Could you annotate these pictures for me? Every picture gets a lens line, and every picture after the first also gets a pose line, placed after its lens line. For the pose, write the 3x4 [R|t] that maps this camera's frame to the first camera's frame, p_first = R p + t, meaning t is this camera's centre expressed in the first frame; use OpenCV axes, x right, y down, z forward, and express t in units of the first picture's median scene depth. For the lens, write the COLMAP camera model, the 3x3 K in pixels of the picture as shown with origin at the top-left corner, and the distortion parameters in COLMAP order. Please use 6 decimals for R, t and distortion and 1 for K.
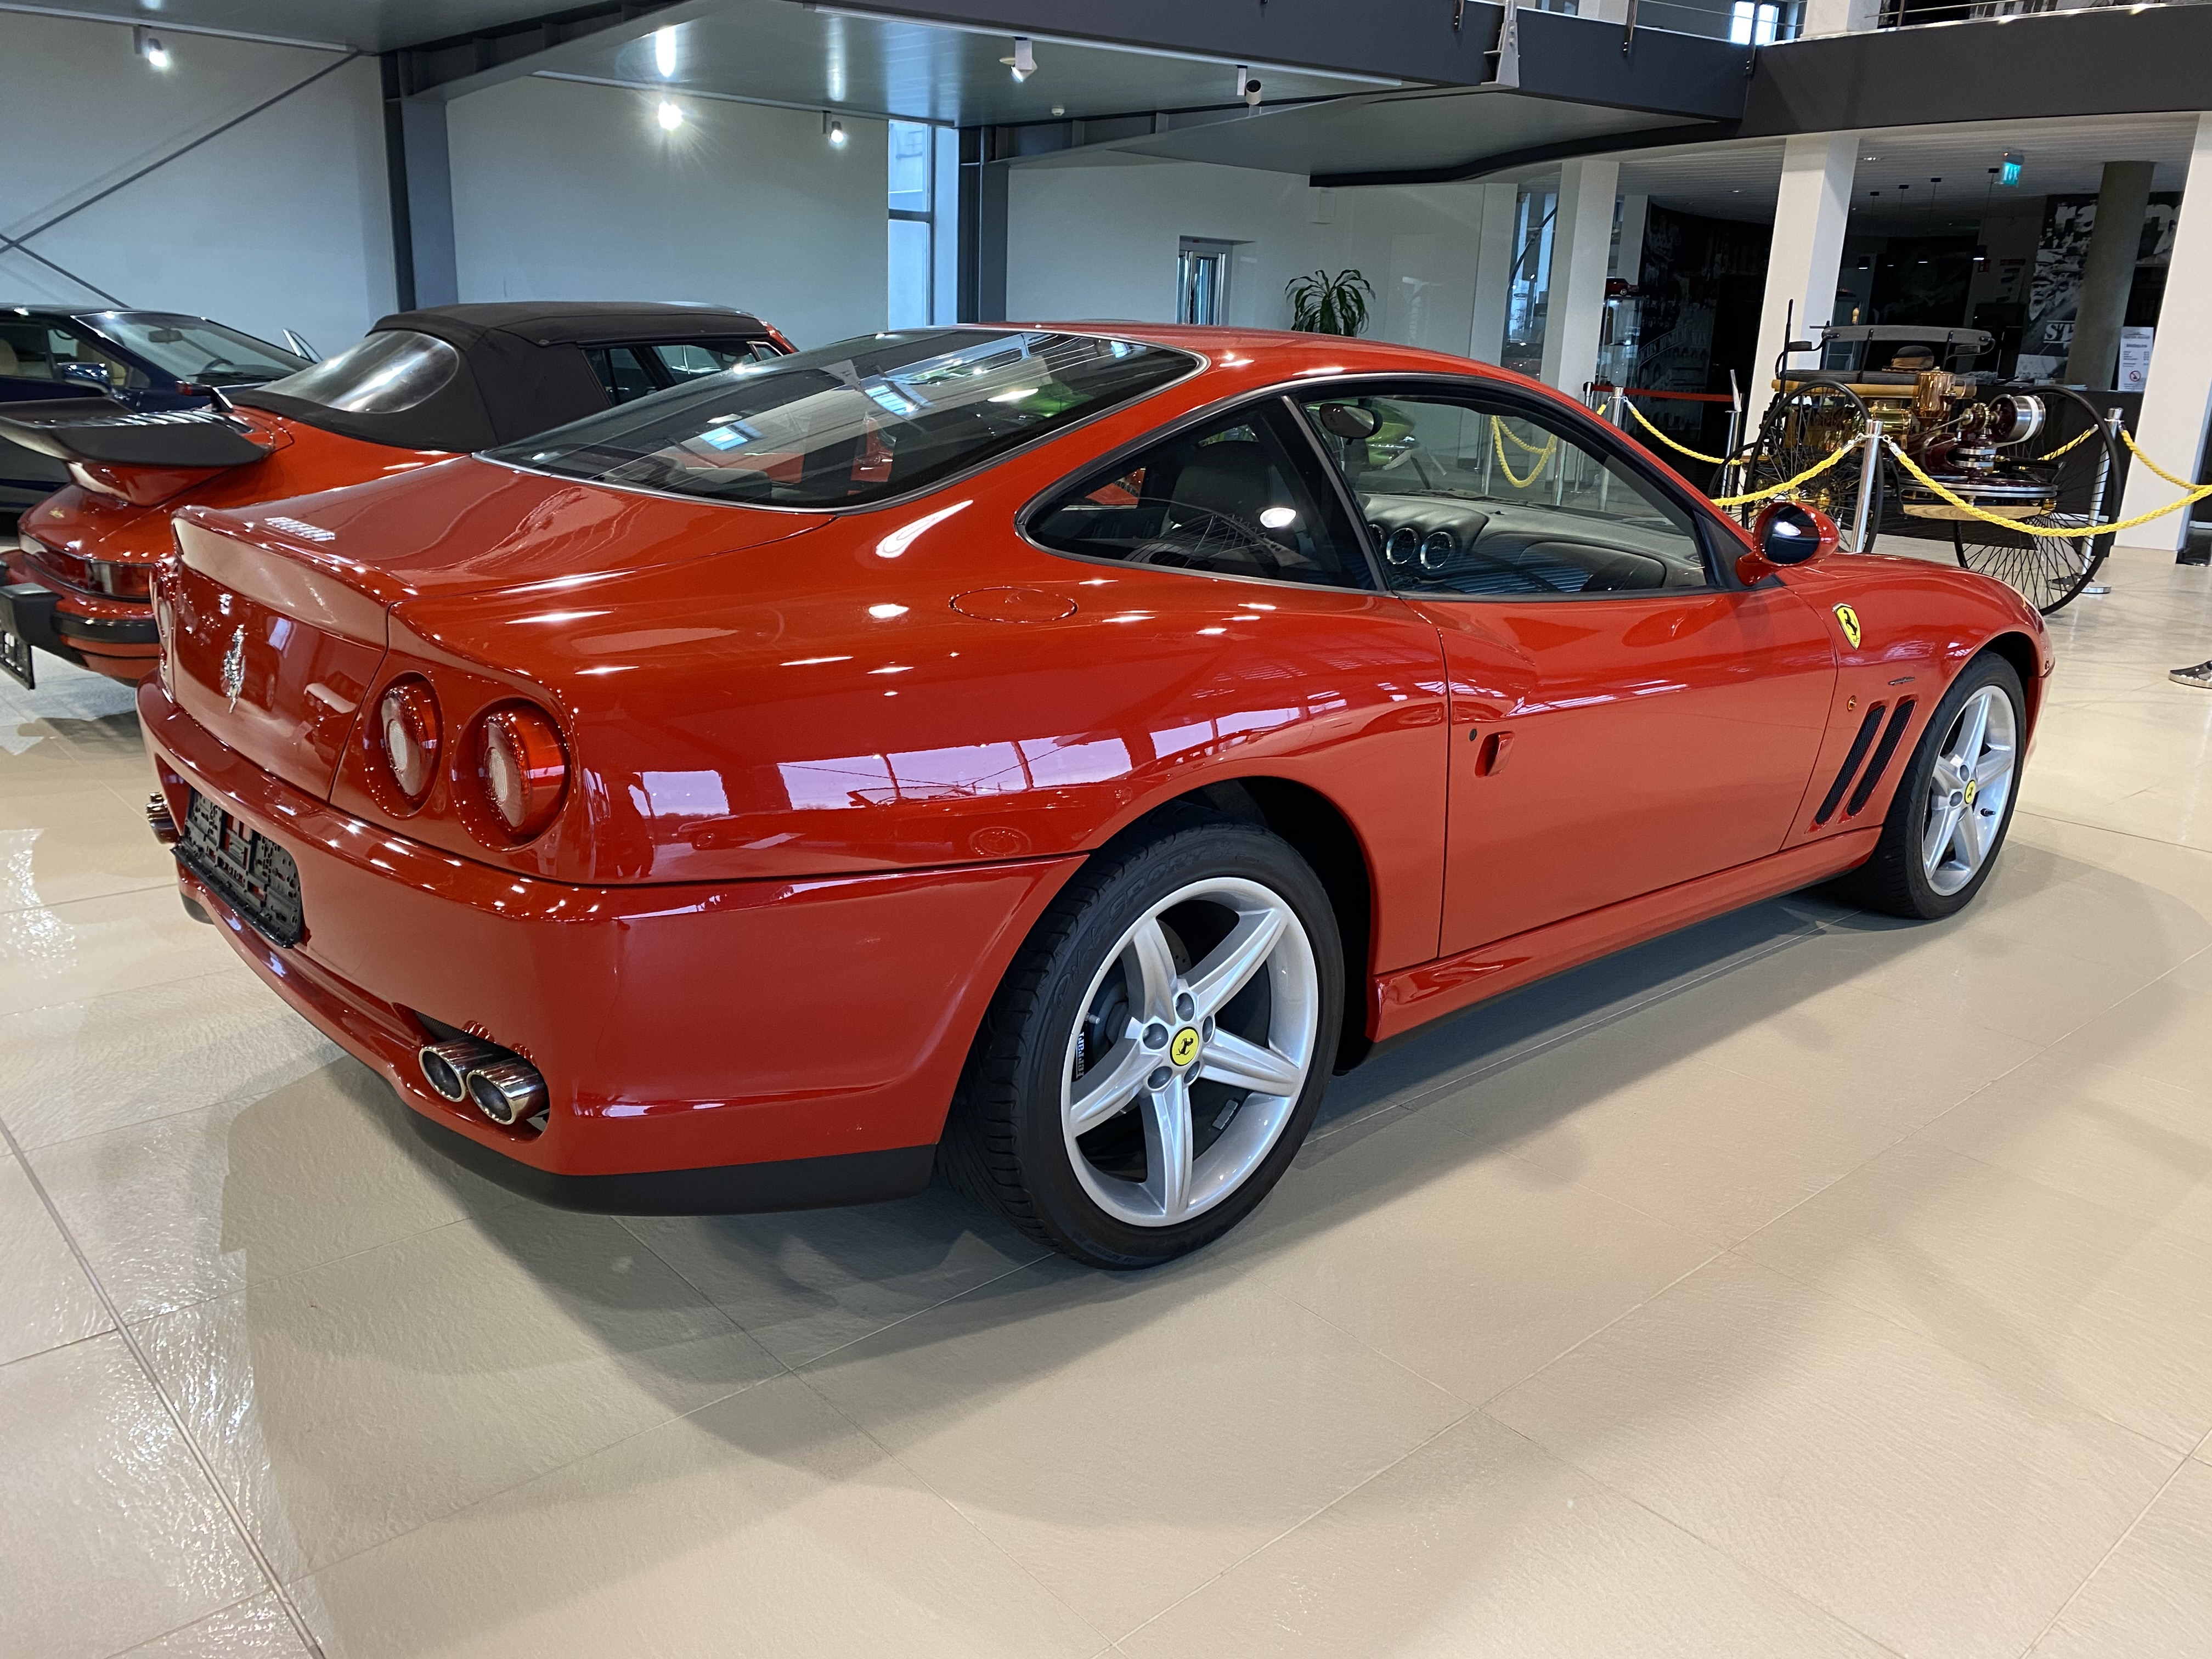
lens RADIAL K [[1706.9, 0, 1115.6], [0, 1706.9, 811.8], [0, 0, 1]] dist [0.002167, 0.002699]
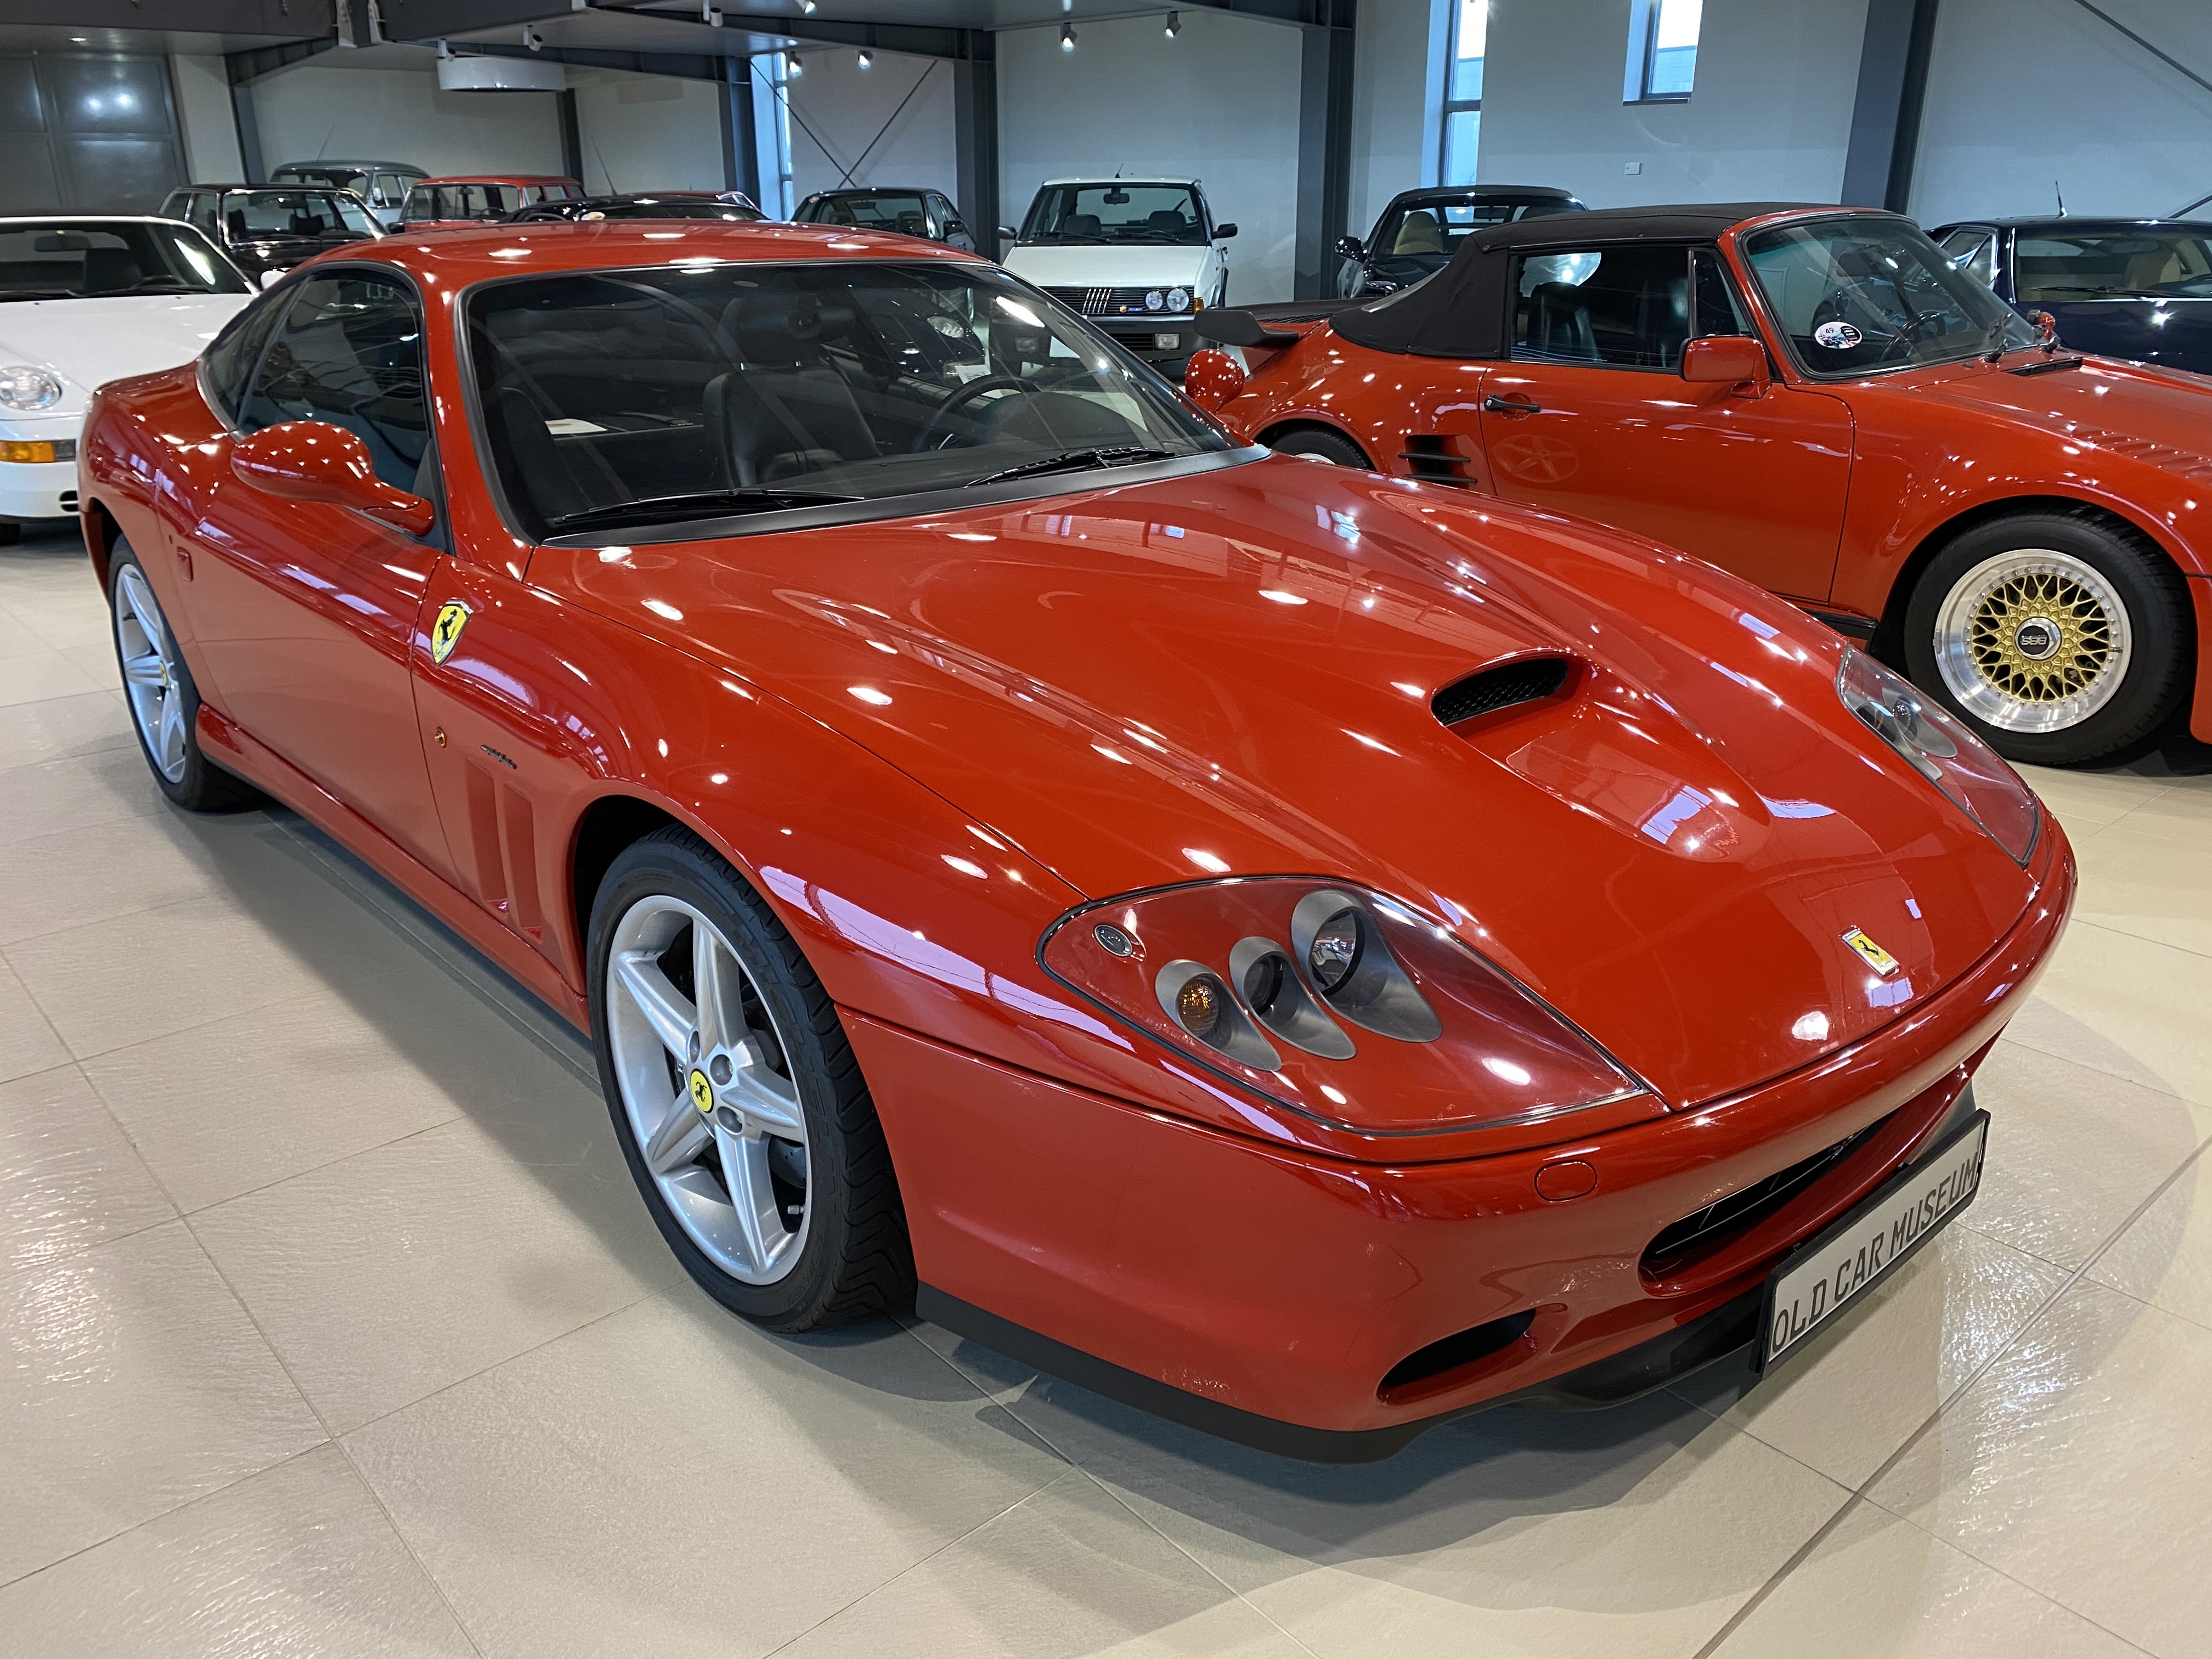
lens RADIAL K [[1708.3, 0, 1106.0], [0, 1708.3, 829.5], [0, 0, 1]] dist [-0.023114, 0.054910]
pose [[0.004426, 0.318385, -0.947951, 0.276117], [-0.275158, 0.911755, 0.304943, -0.078279], [0.961389, 0.259487, 0.091642, 0.299437]]
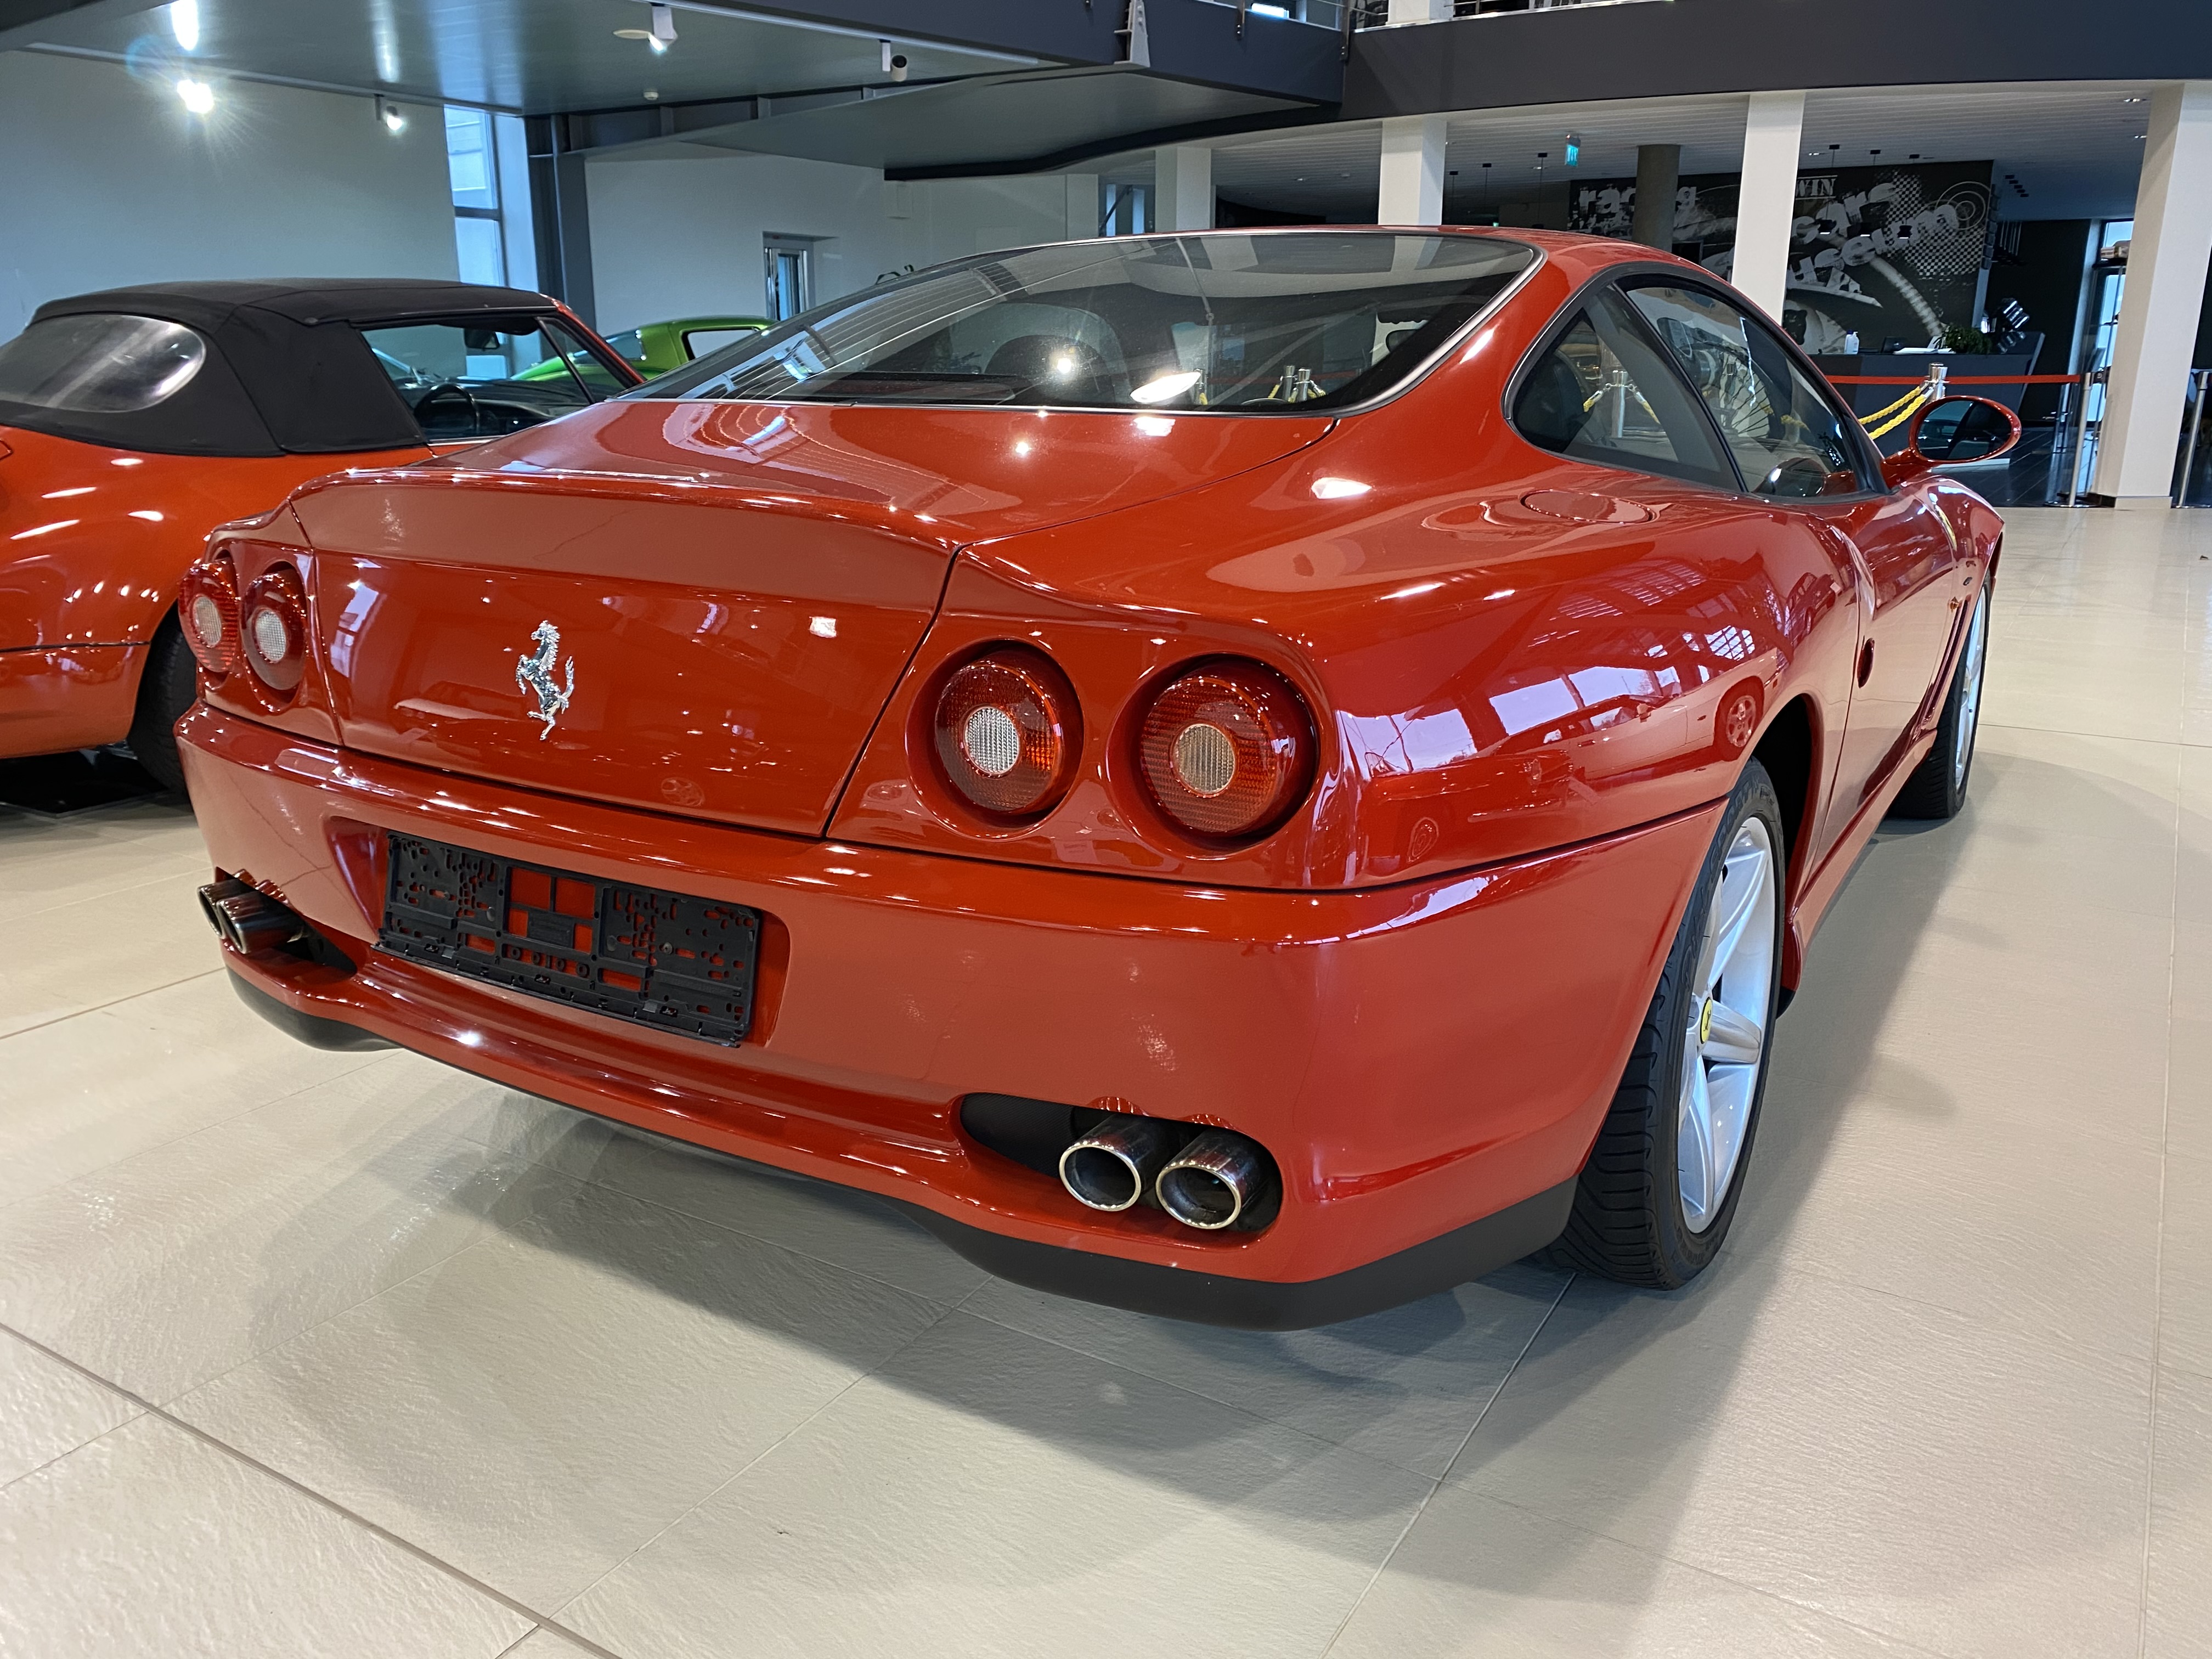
lens RADIAL K [[1708.3, 0, 1106.0], [0, 1708.3, 829.5], [0, 0, 1]] dist [-0.023114, 0.054910]
pose [[0.960740, -0.107584, 0.255741, -0.081713], [0.106472, 0.994149, 0.018232, -0.001435], [-0.256206, 0.009713, 0.966573, 0.041705]]
